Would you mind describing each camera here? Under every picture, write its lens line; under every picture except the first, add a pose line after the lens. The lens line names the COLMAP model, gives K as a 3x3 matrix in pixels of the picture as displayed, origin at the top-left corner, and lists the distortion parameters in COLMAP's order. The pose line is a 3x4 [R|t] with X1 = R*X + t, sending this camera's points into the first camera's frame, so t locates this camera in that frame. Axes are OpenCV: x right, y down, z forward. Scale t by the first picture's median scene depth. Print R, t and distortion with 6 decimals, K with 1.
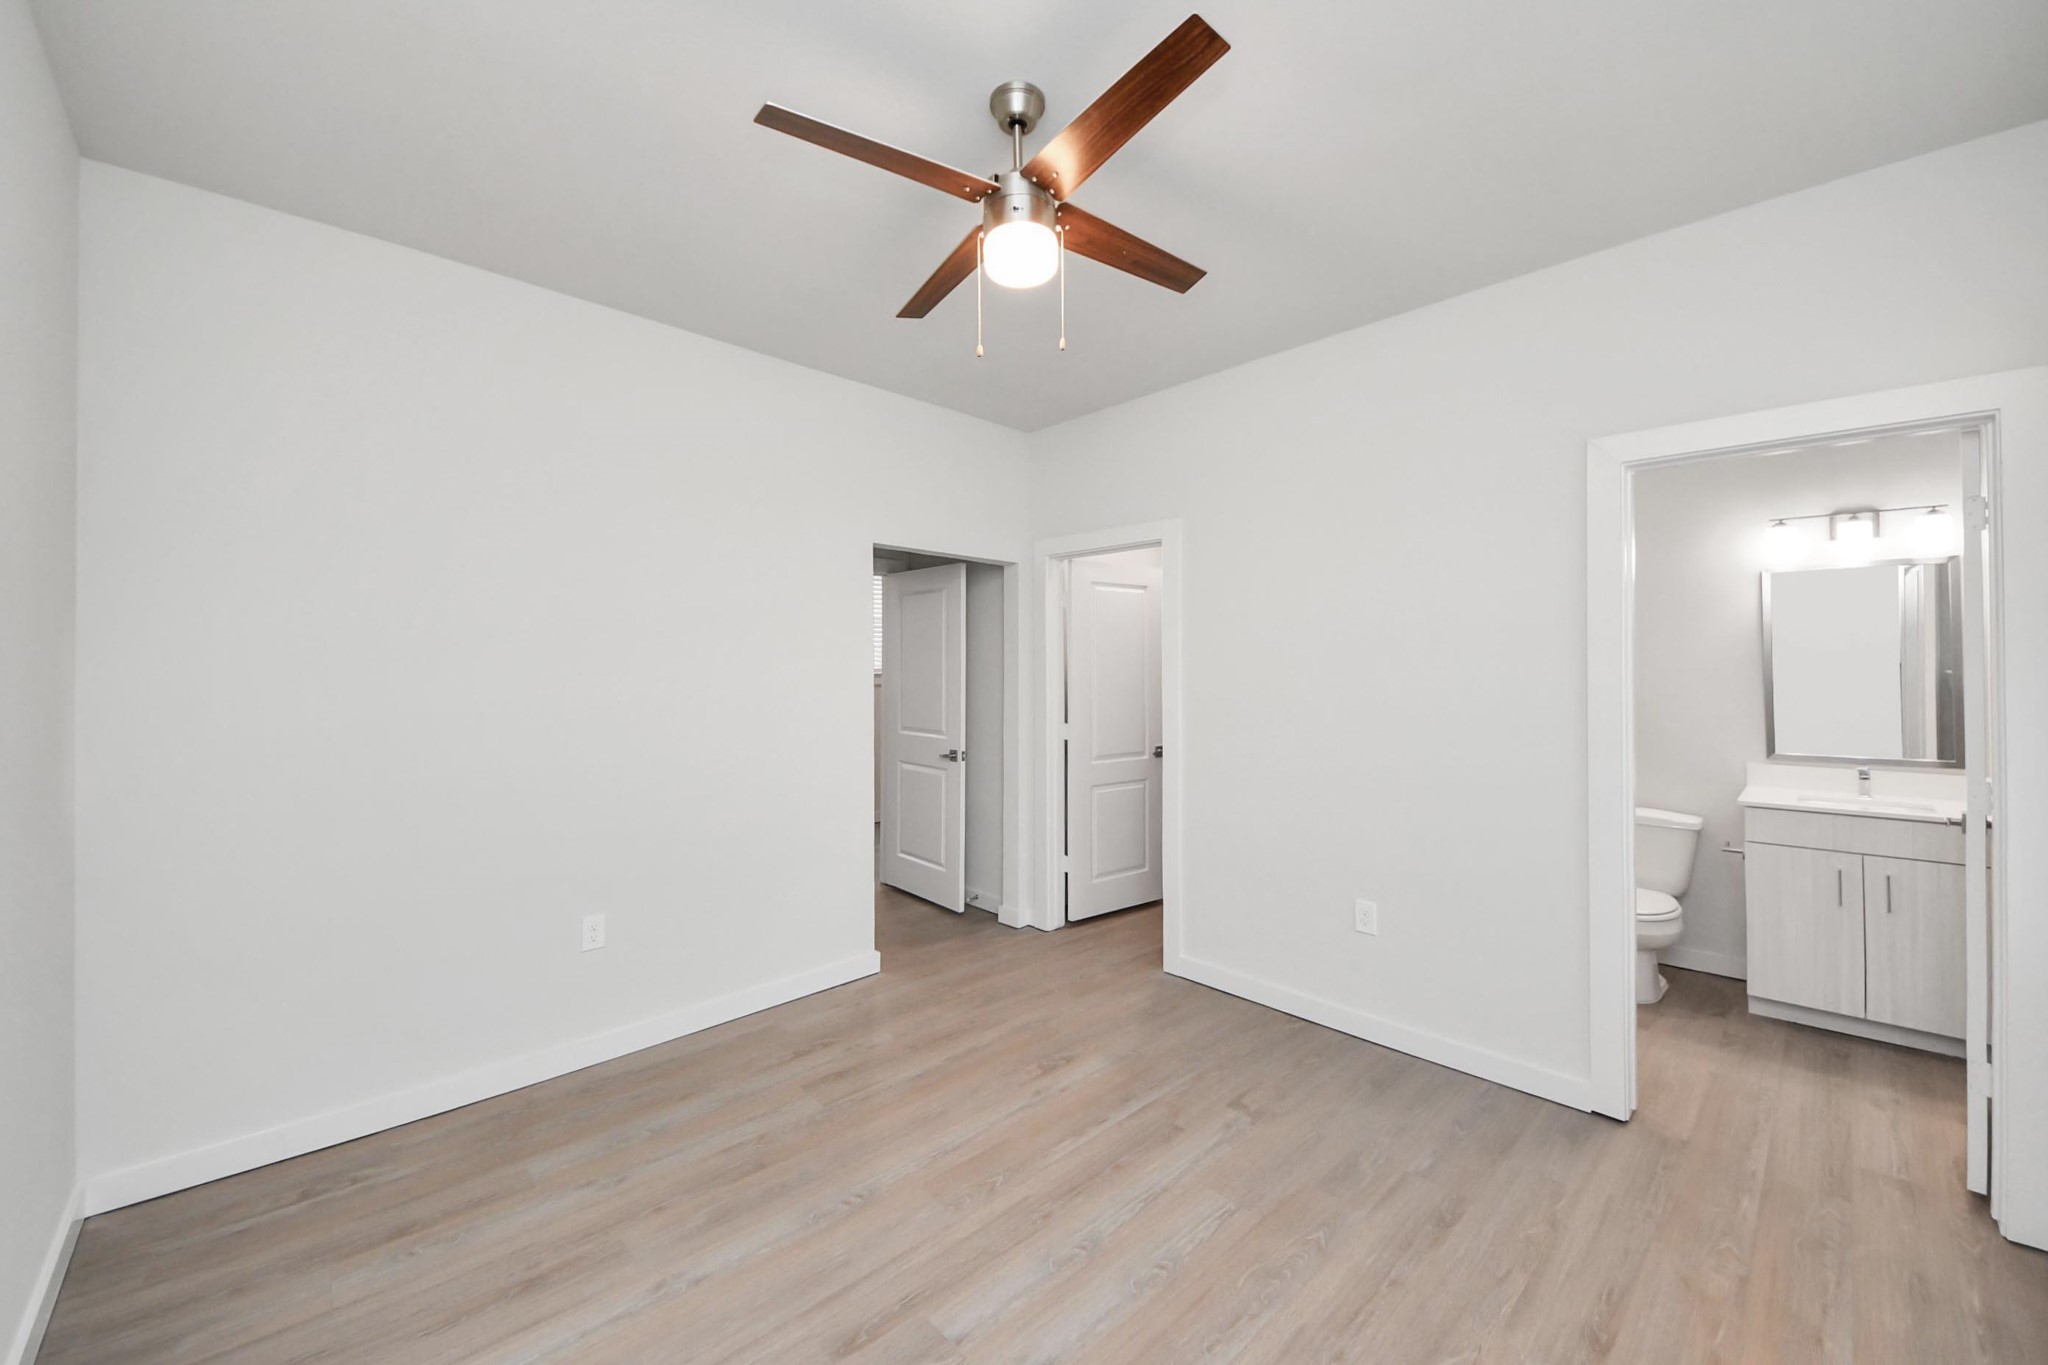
lens RADIAL K [[782.5, 0, 1021.8], [0, 782.5, 654.4], [0, 0, 1]] dist [0.000662, 0.000065]
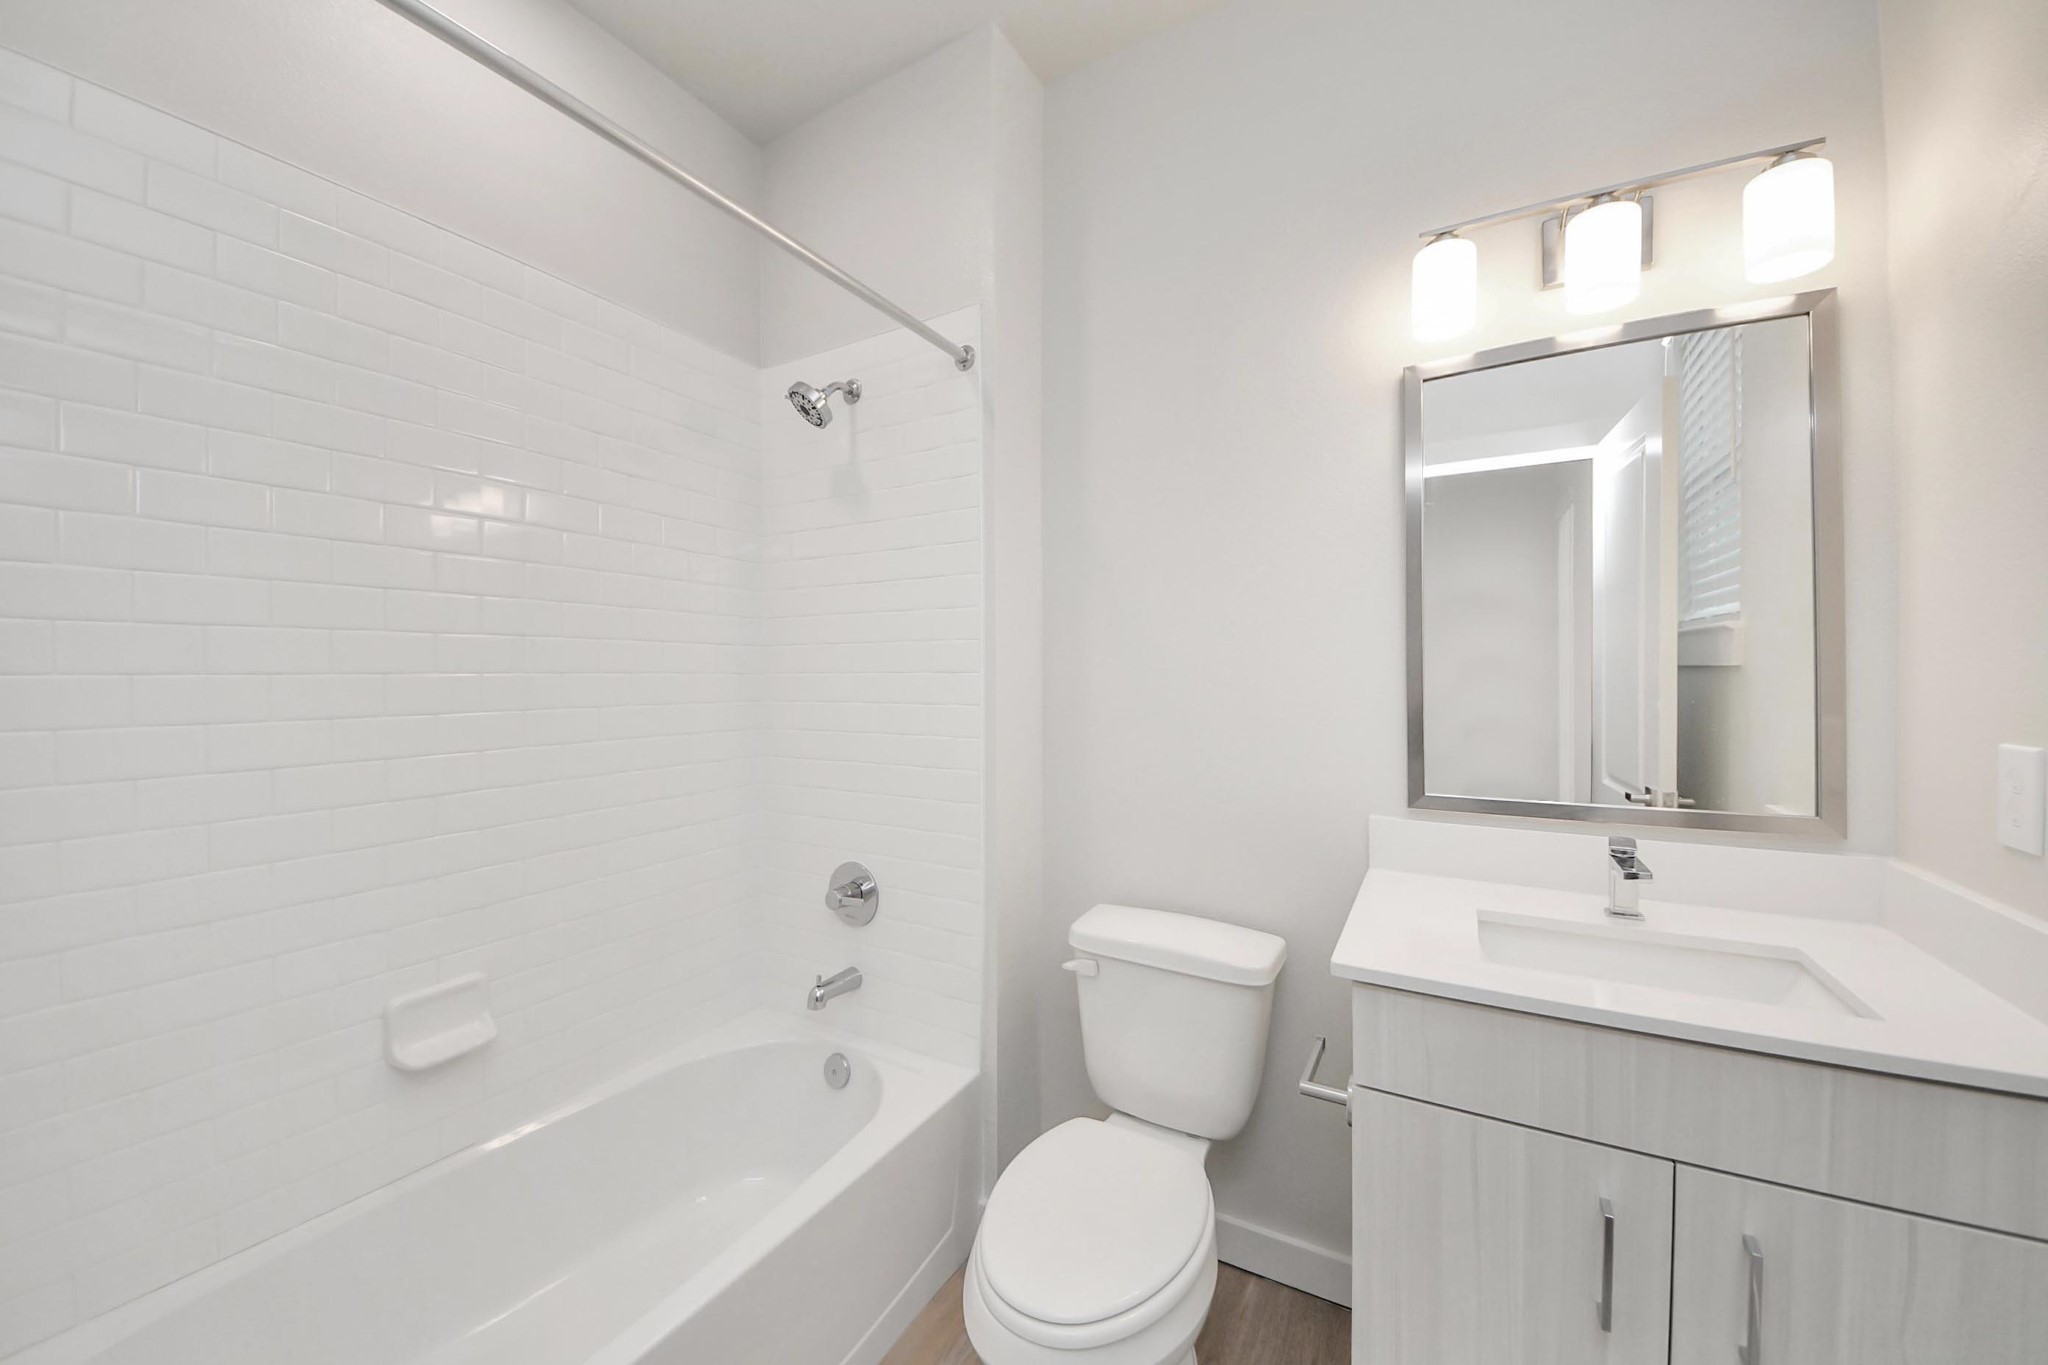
lens RADIAL K [[739.9, 0, 1008.2], [0, 739.9, 689.0], [0, 0, 1]] dist [-0.000831, -0.000134]
pose [[0.959889, 0.004172, 0.280351, 0.942654], [-0.012638, 0.999517, 0.028397, 0.092085], [-0.280097, -0.030801, 0.959478, 1.010260]]
